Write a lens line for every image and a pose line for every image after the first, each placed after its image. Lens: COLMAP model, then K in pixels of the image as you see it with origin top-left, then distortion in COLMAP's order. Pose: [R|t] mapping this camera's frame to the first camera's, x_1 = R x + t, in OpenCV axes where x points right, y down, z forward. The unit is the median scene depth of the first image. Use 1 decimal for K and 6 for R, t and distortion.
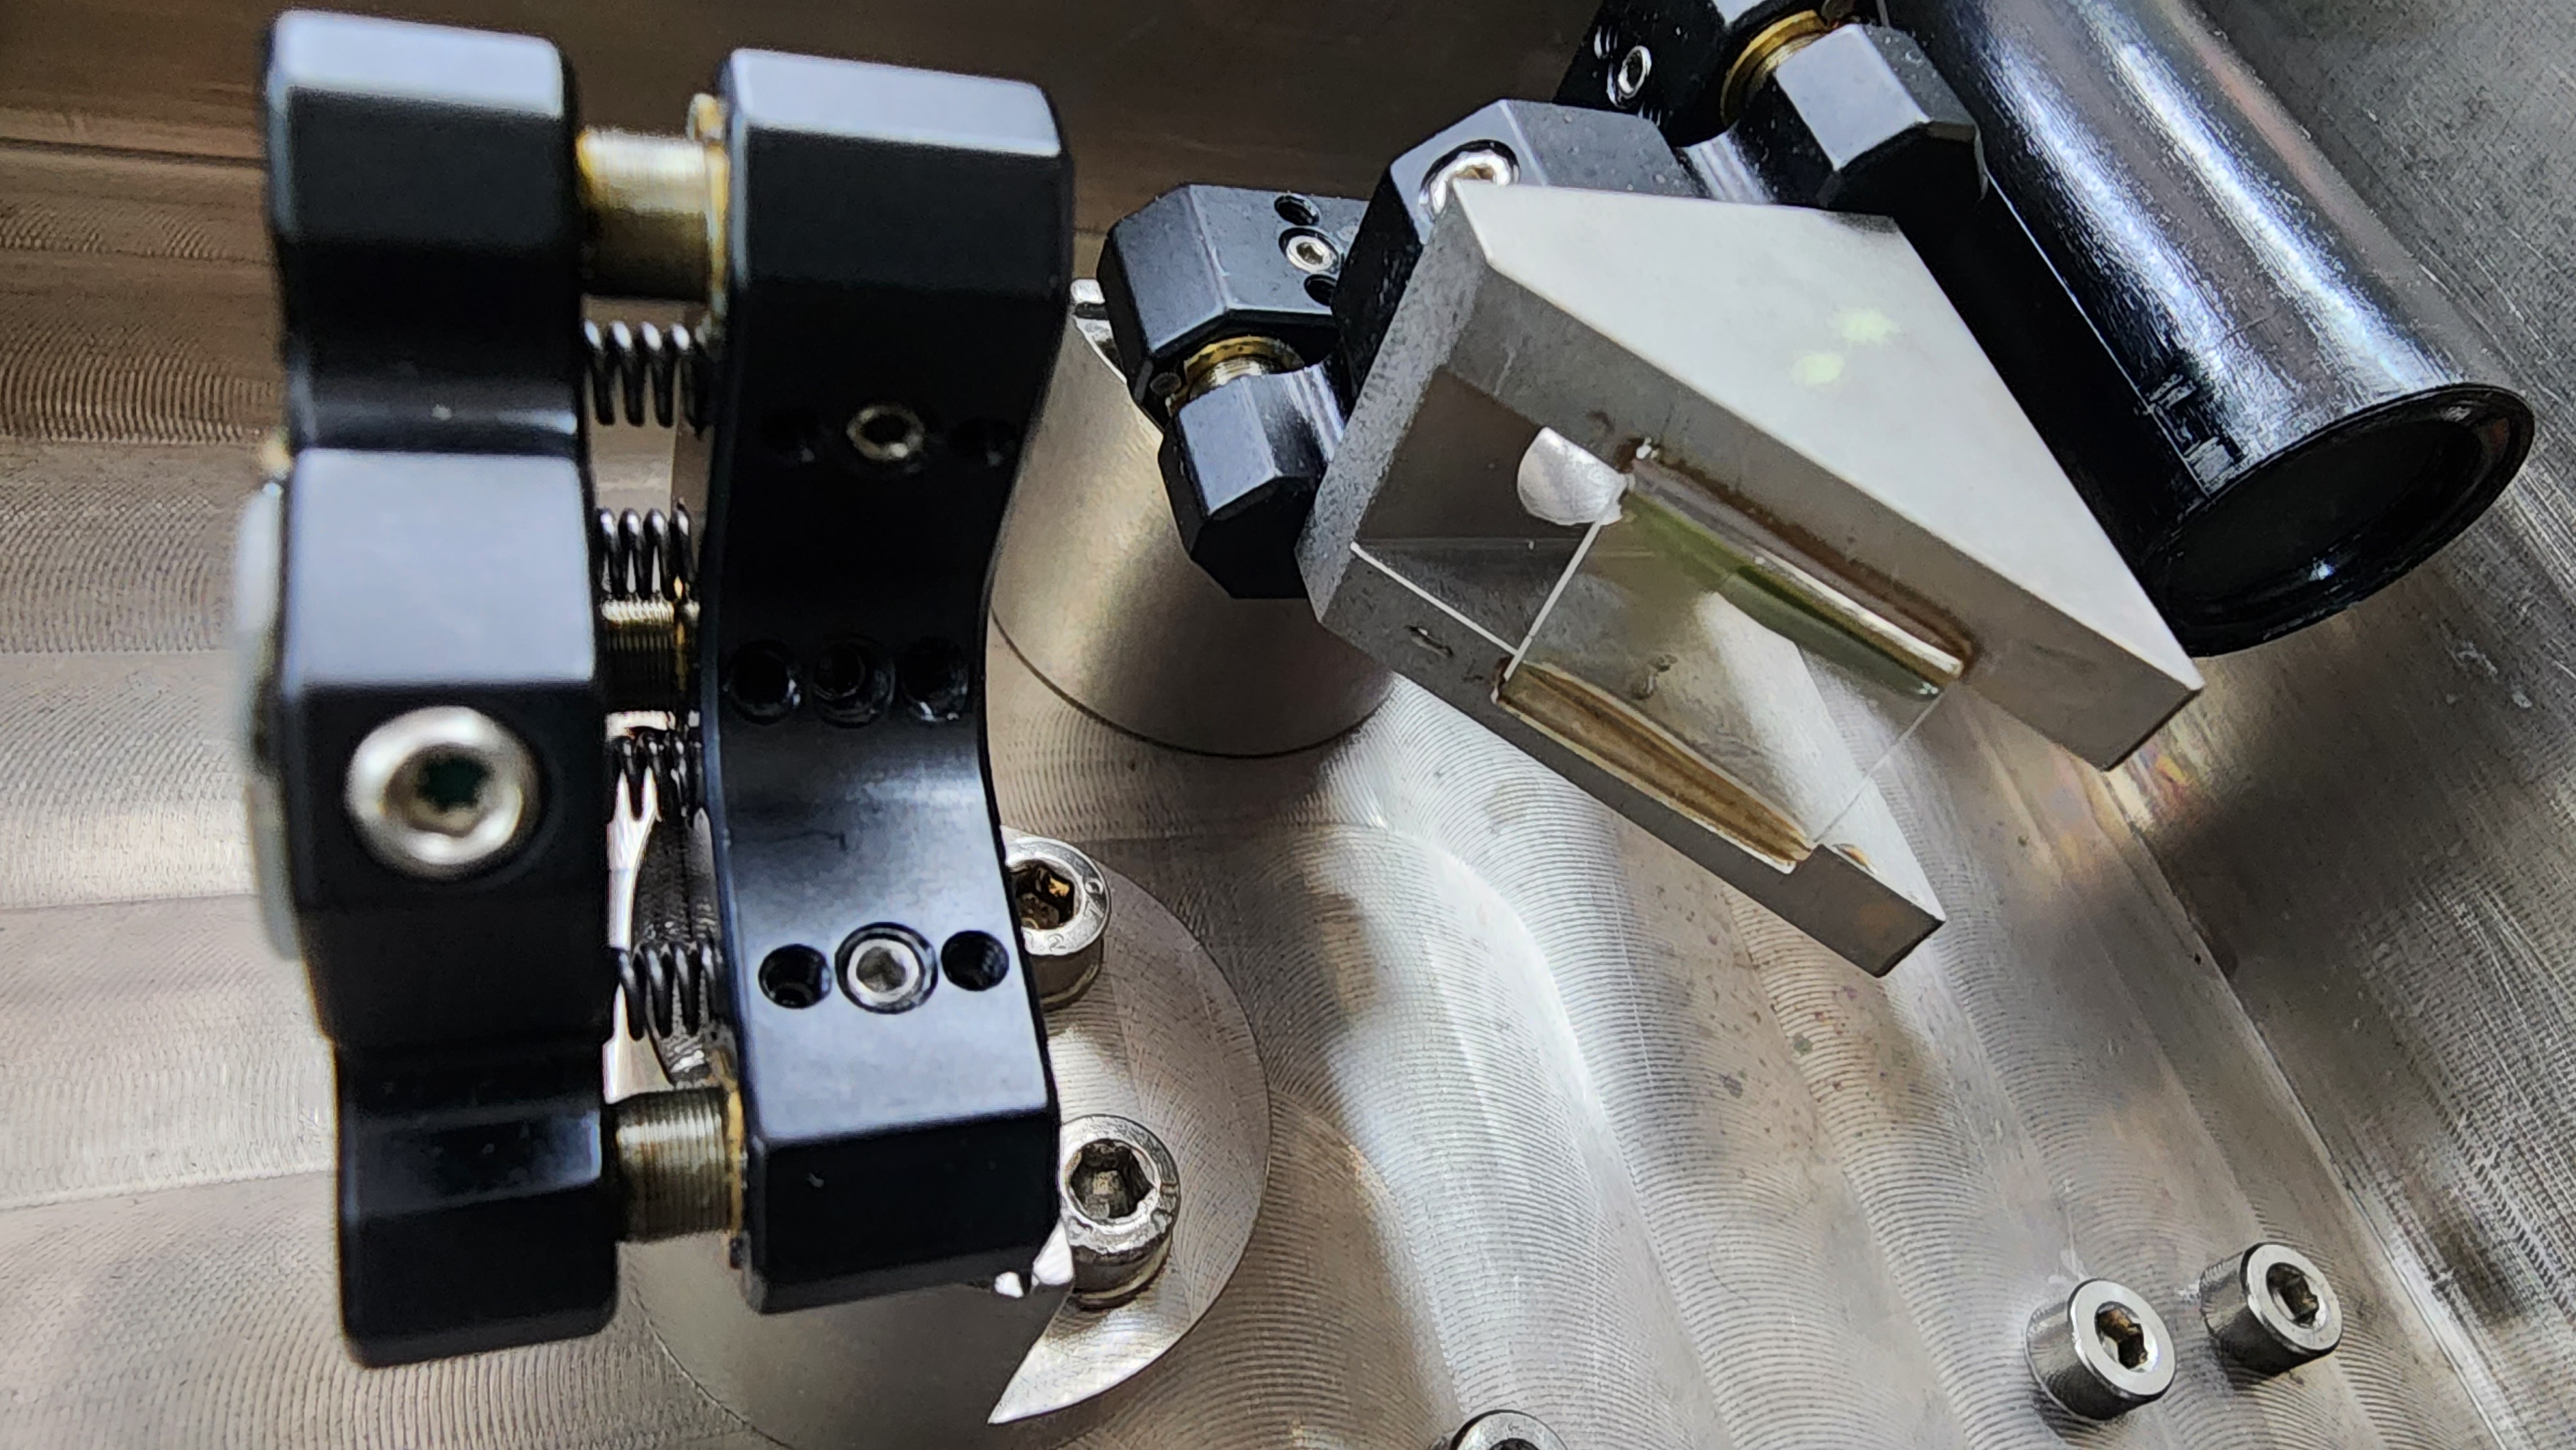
lens RADIAL K [[1773.8, 0, 1288.0], [0, 1773.8, 725.0], [0, 0, 1]] dist [0.003365, 0.001955]
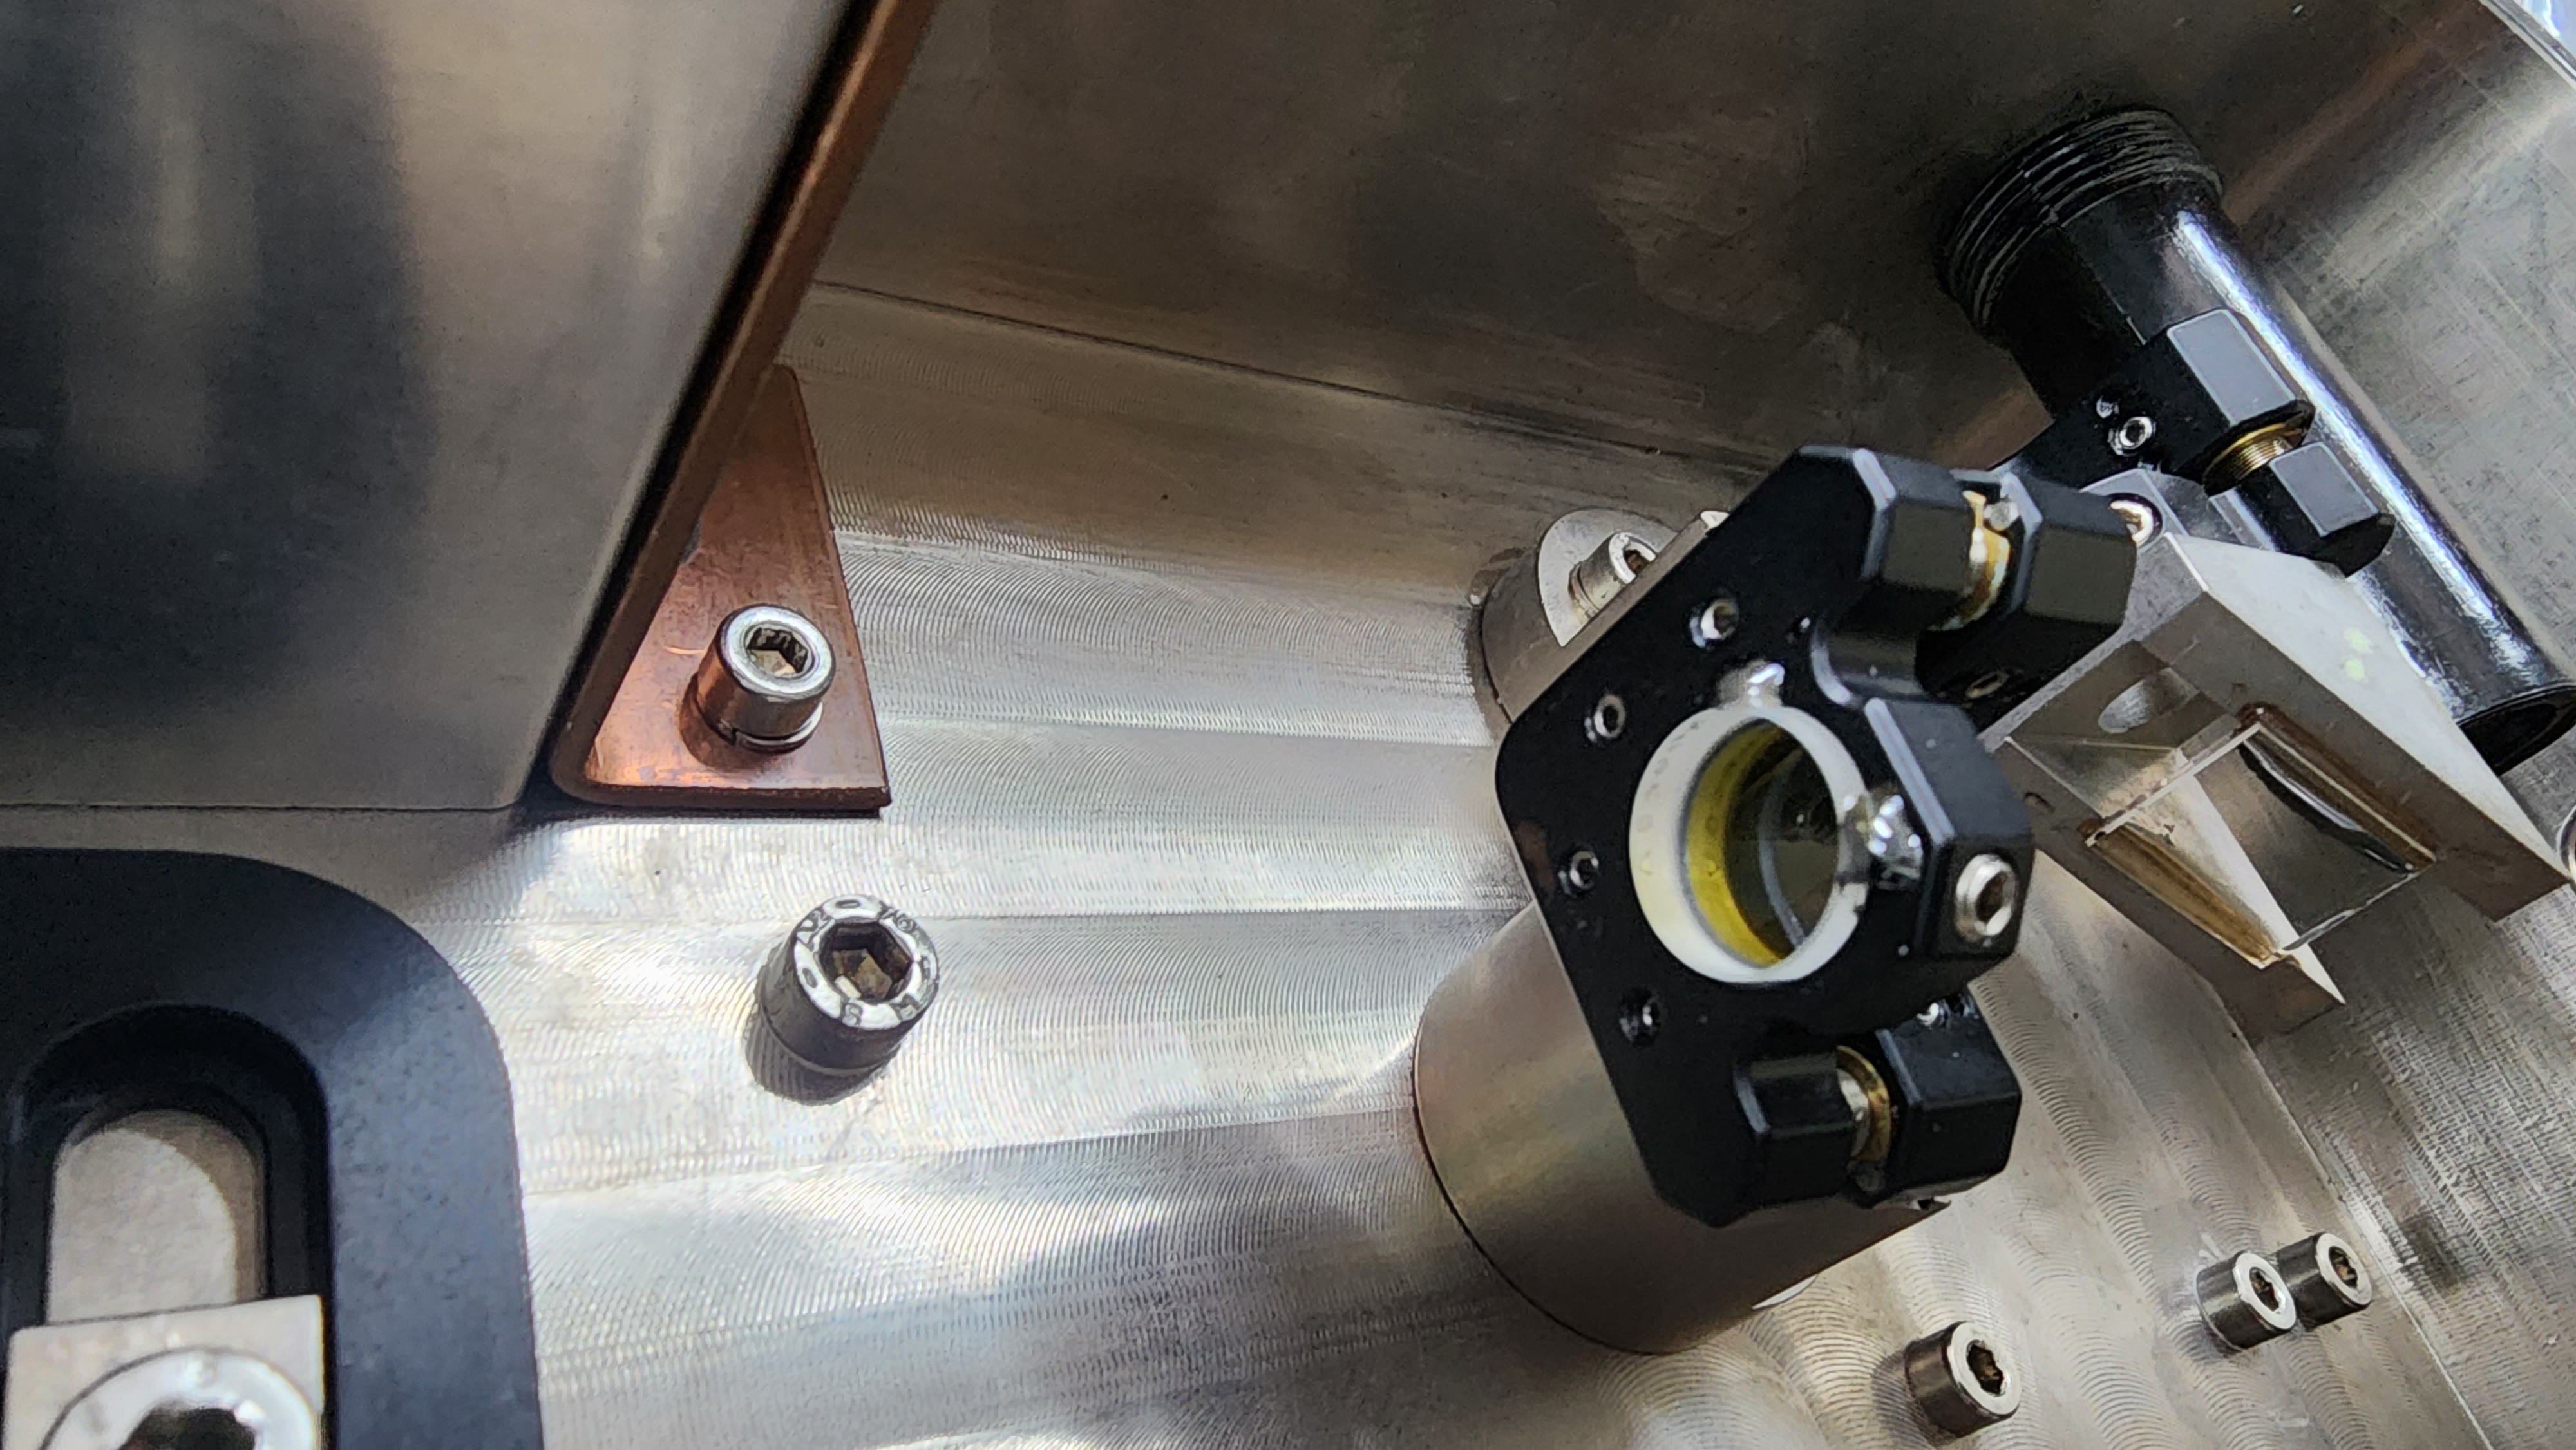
lens RADIAL K [[1775.2, 0, 1287.0], [0, 1775.2, 736.0], [0, 0, 1]] dist [-0.000304, -0.002730]
pose [[0.977002, 0.082309, 0.196705, -0.609987], [-0.078764, 0.996560, -0.025793, -0.009952], [-0.198152, 0.009707, 0.980123, -0.266392]]
